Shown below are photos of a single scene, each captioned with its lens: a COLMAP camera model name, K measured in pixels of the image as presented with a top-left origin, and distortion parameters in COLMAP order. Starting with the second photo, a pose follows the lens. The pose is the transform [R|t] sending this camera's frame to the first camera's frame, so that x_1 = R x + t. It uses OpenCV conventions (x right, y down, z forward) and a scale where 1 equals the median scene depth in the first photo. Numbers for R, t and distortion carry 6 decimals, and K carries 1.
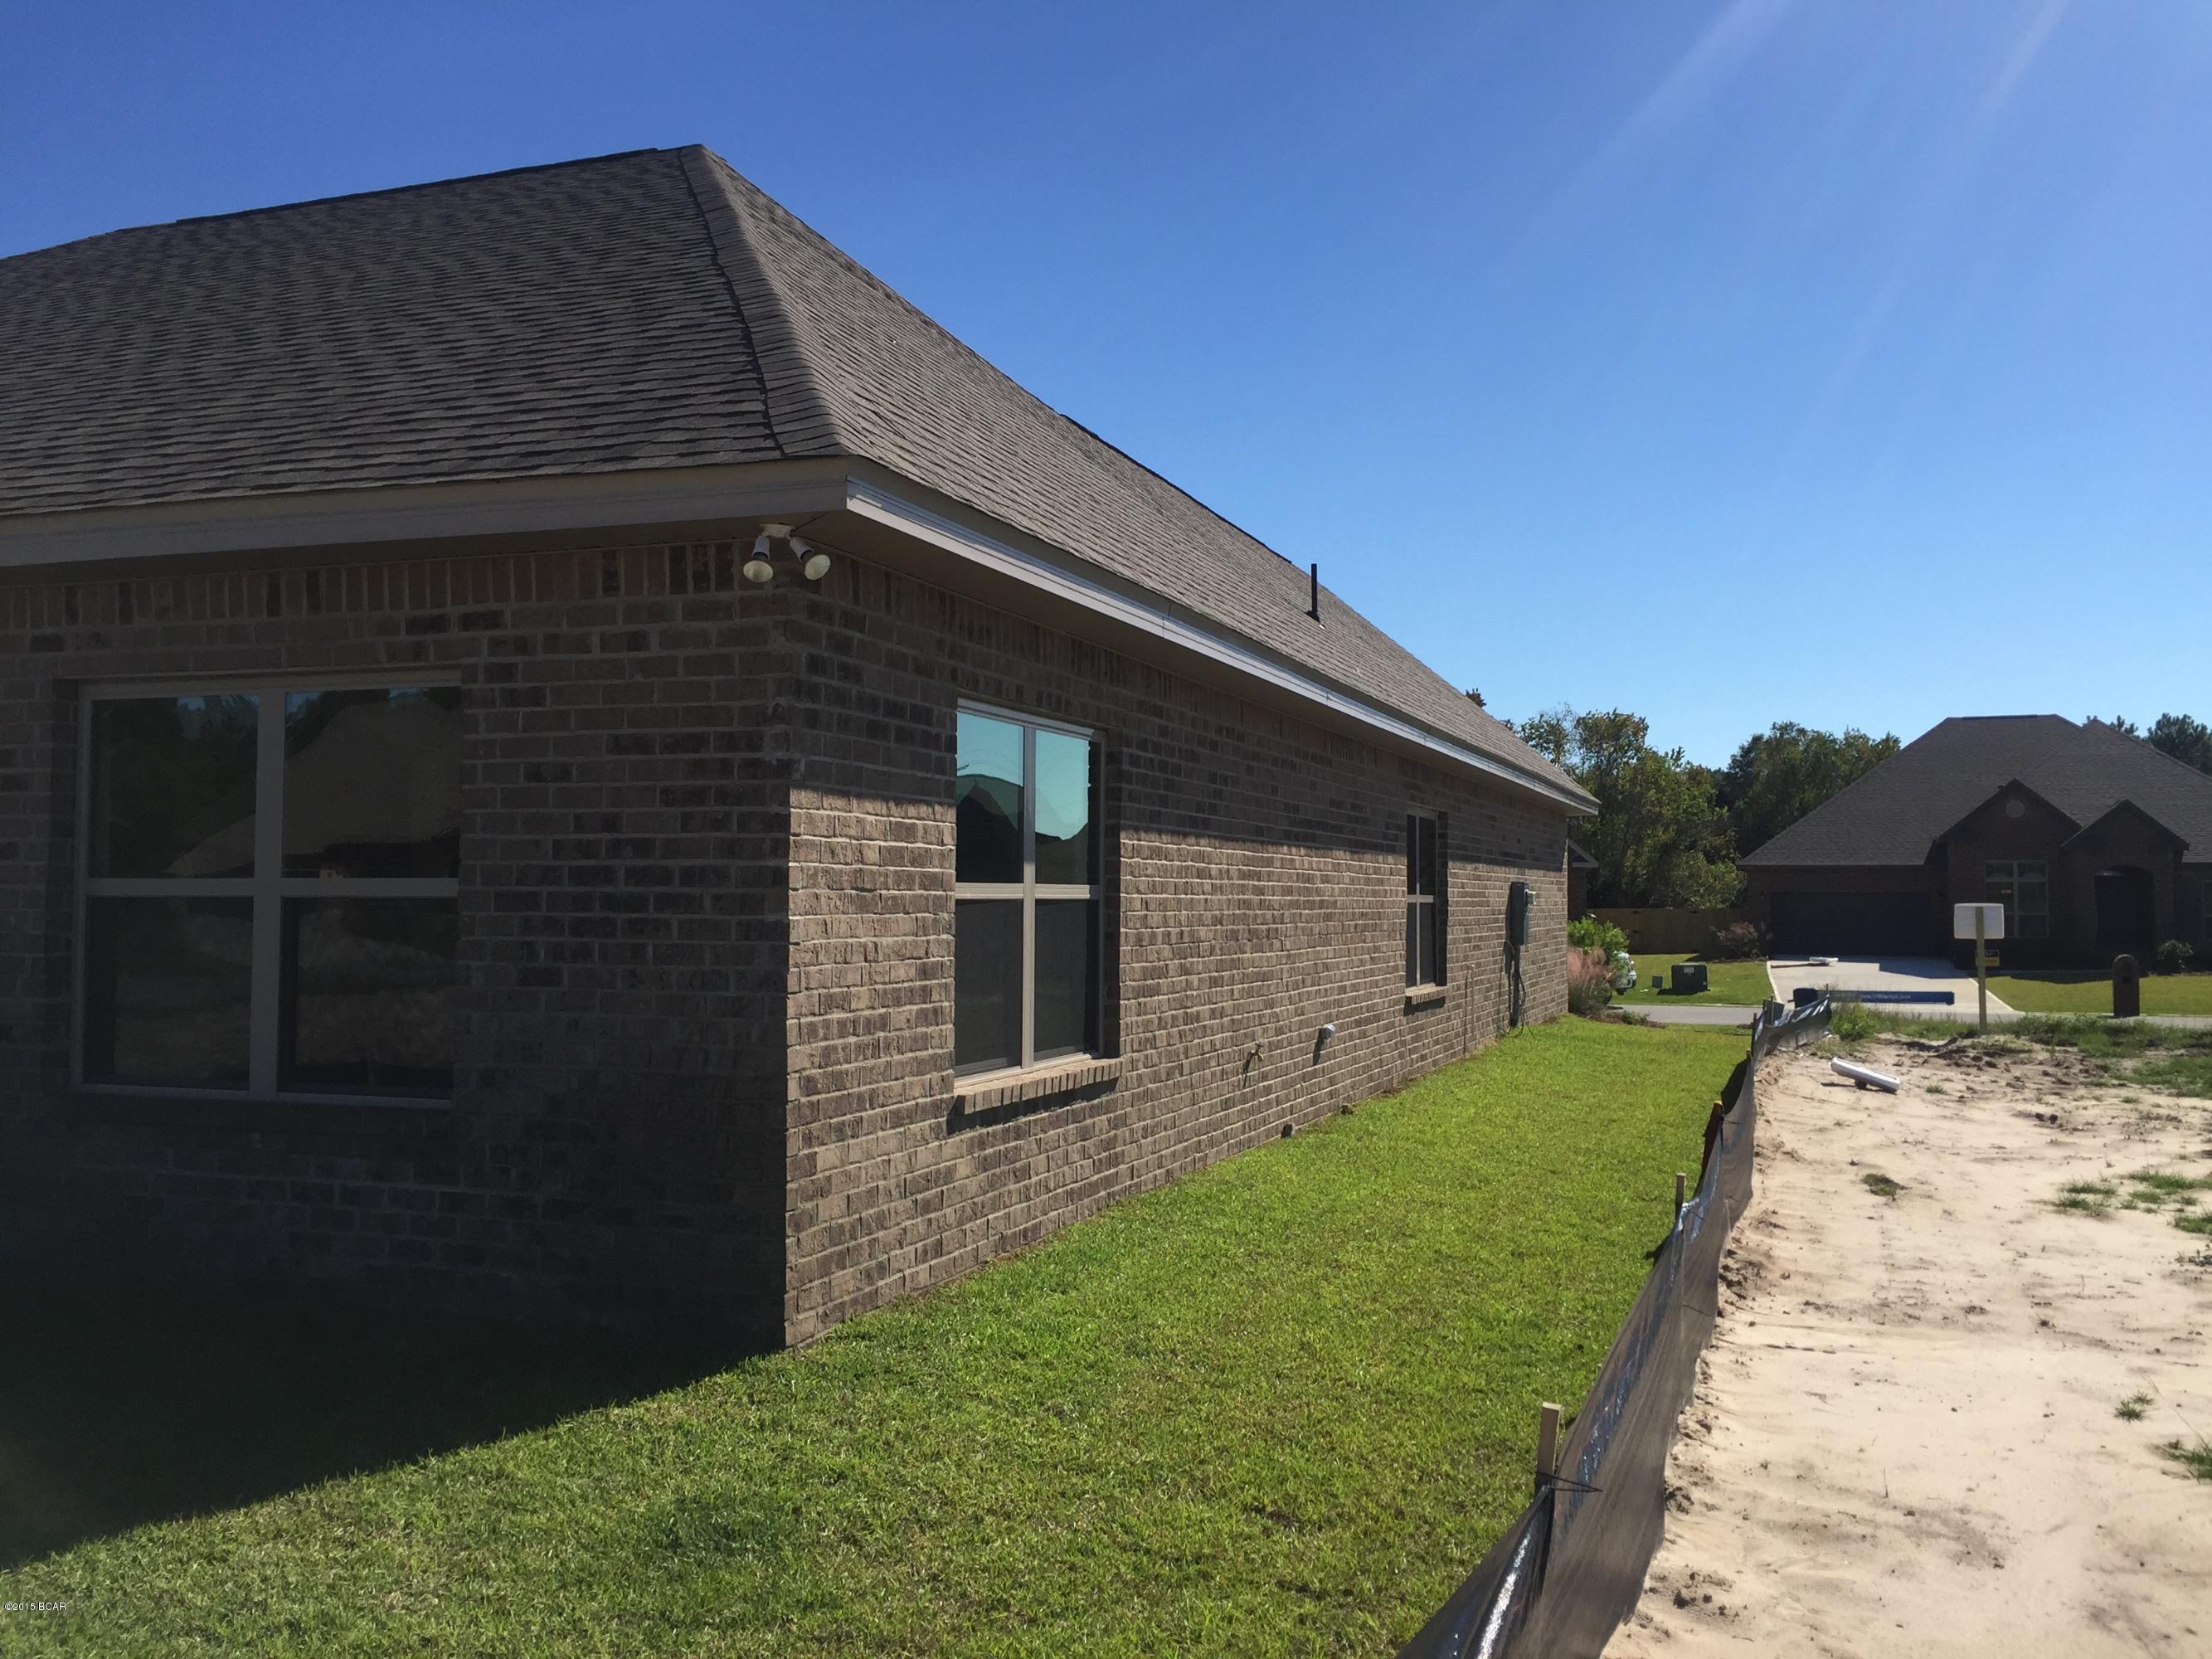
lens RADIAL K [[1883.3, 0, 1106.0], [0, 1883.3, 829.5], [0, 0, 1]] dist [0.077843, -0.112336]
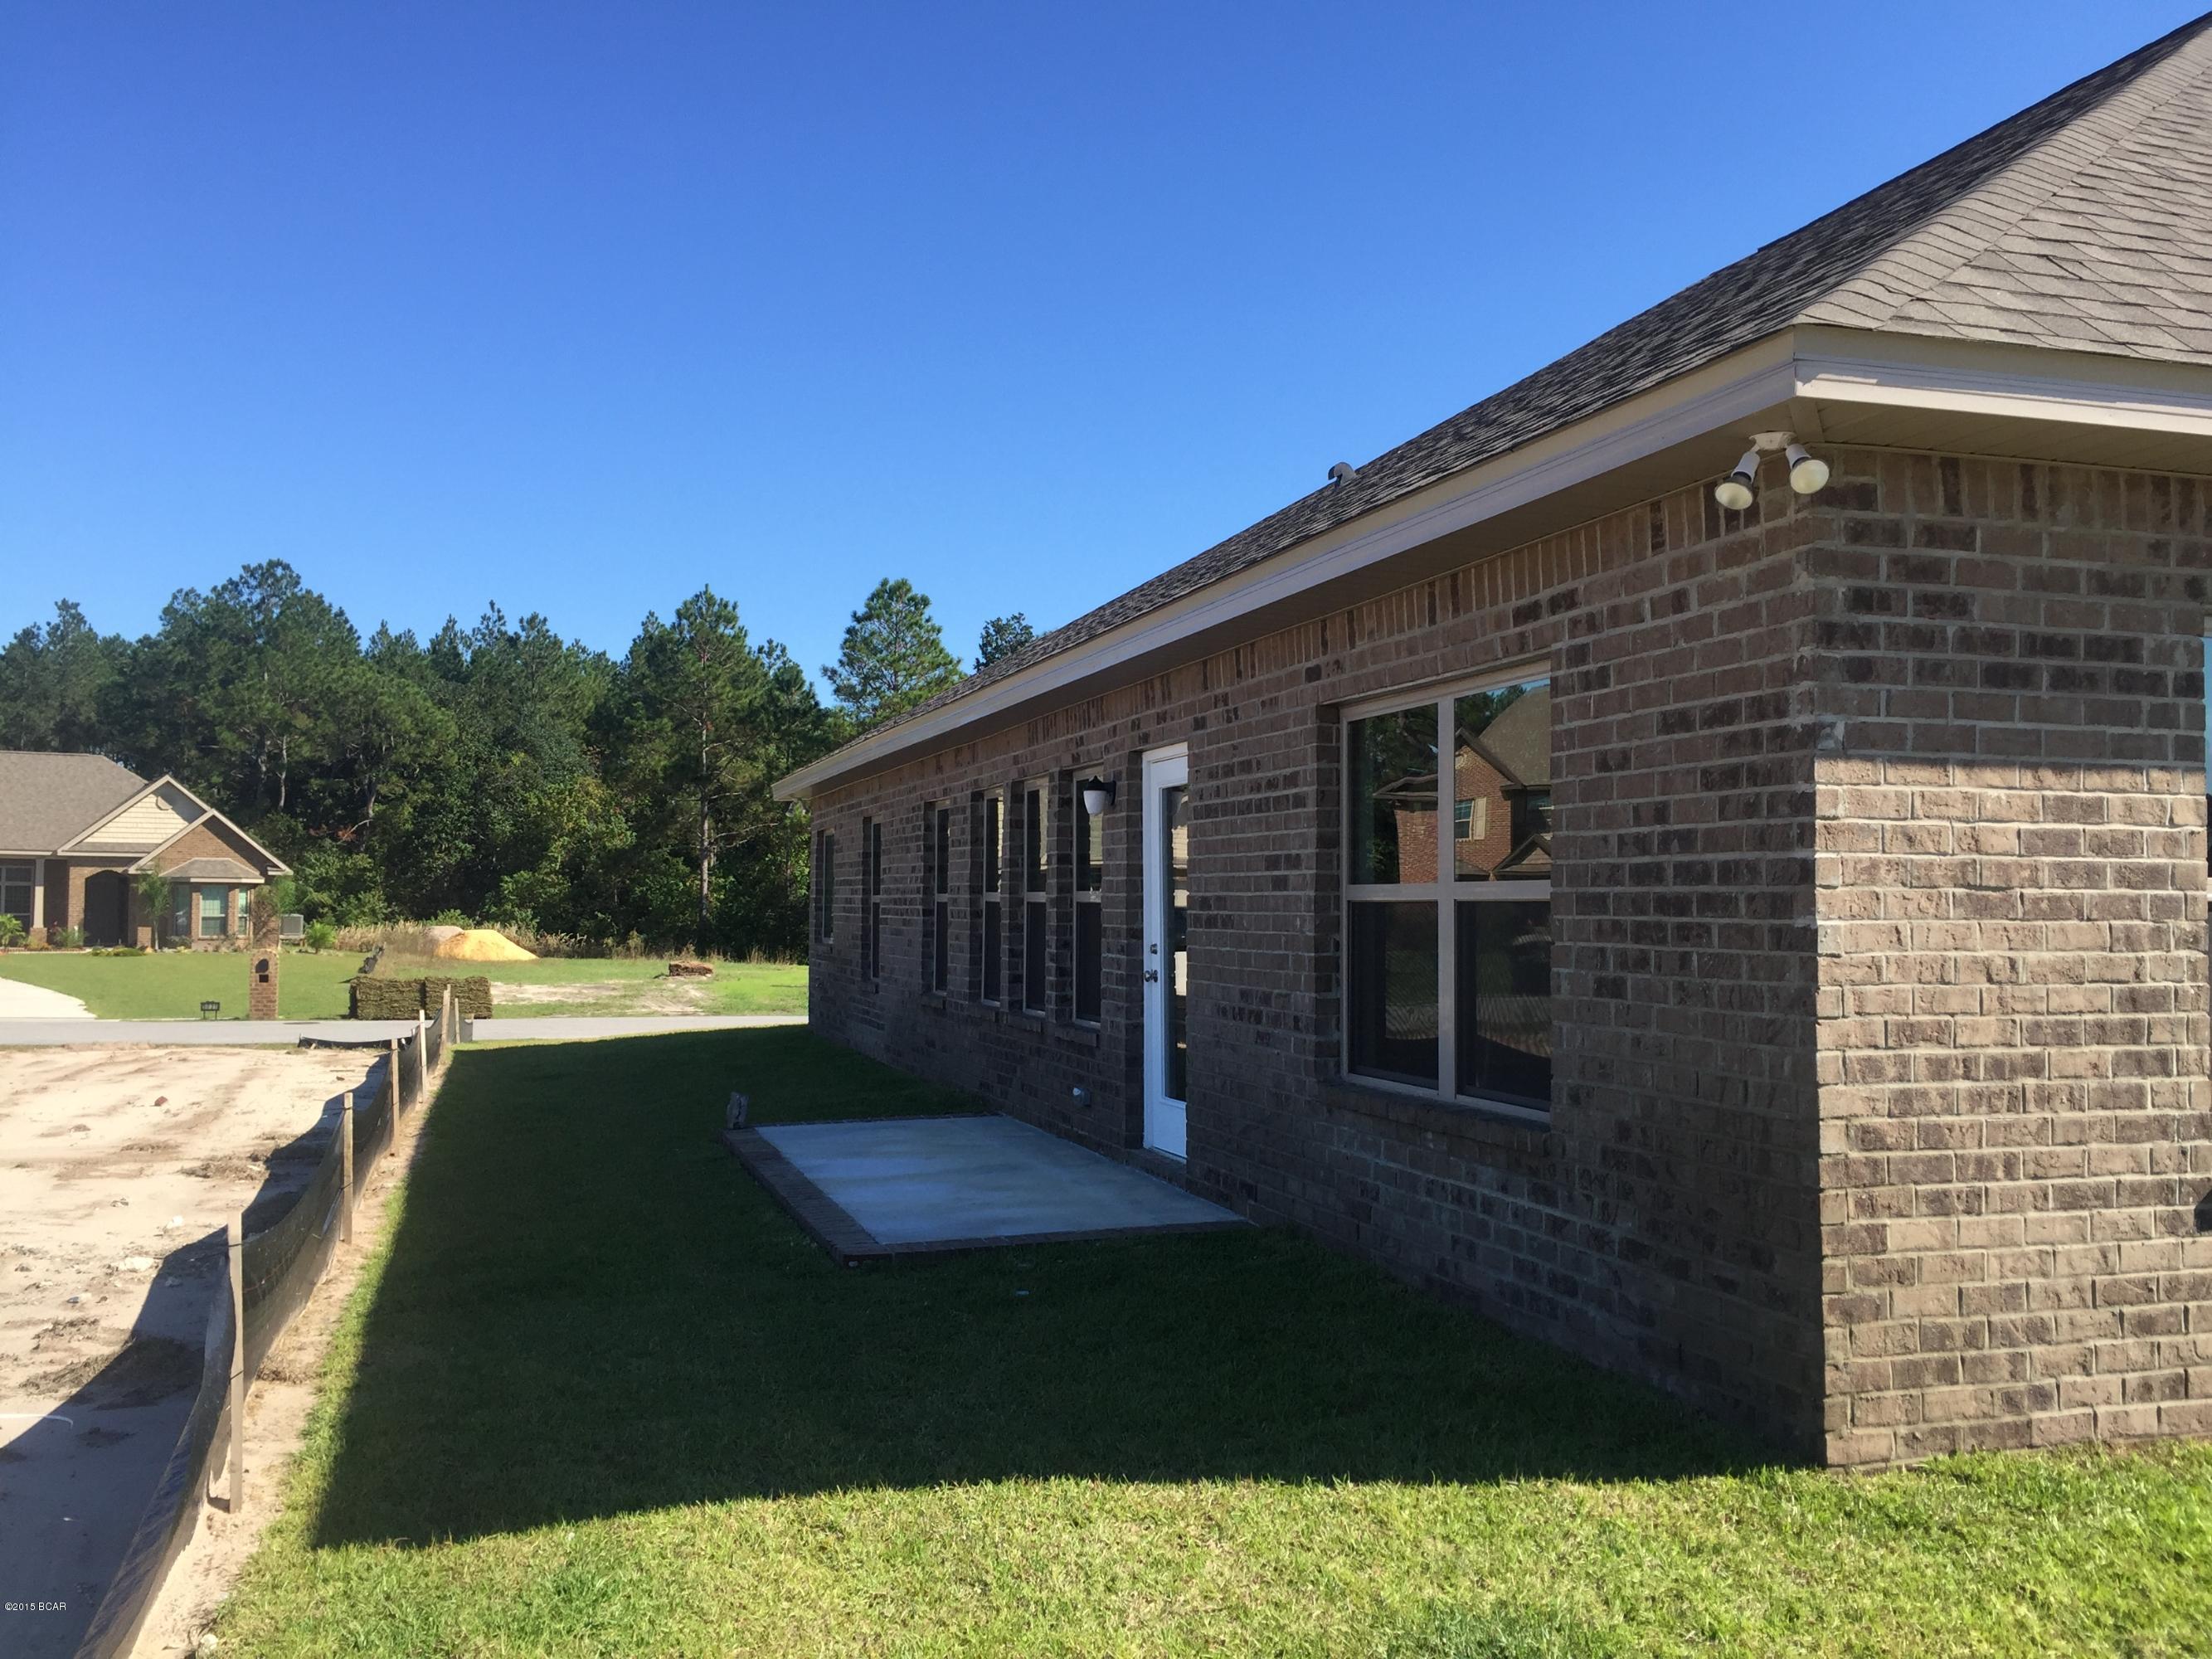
lens RADIAL K [[1883.3, 0, 1106.0], [0, 1883.3, 829.5], [0, 0, 1]] dist [0.077843, -0.112336]
pose [[0.610762, -0.035064, -0.791038, 0.274956], [0.028242, 0.999348, -0.022492, 0.016595], [0.791310, -0.008603, 0.611354, 0.266694]]
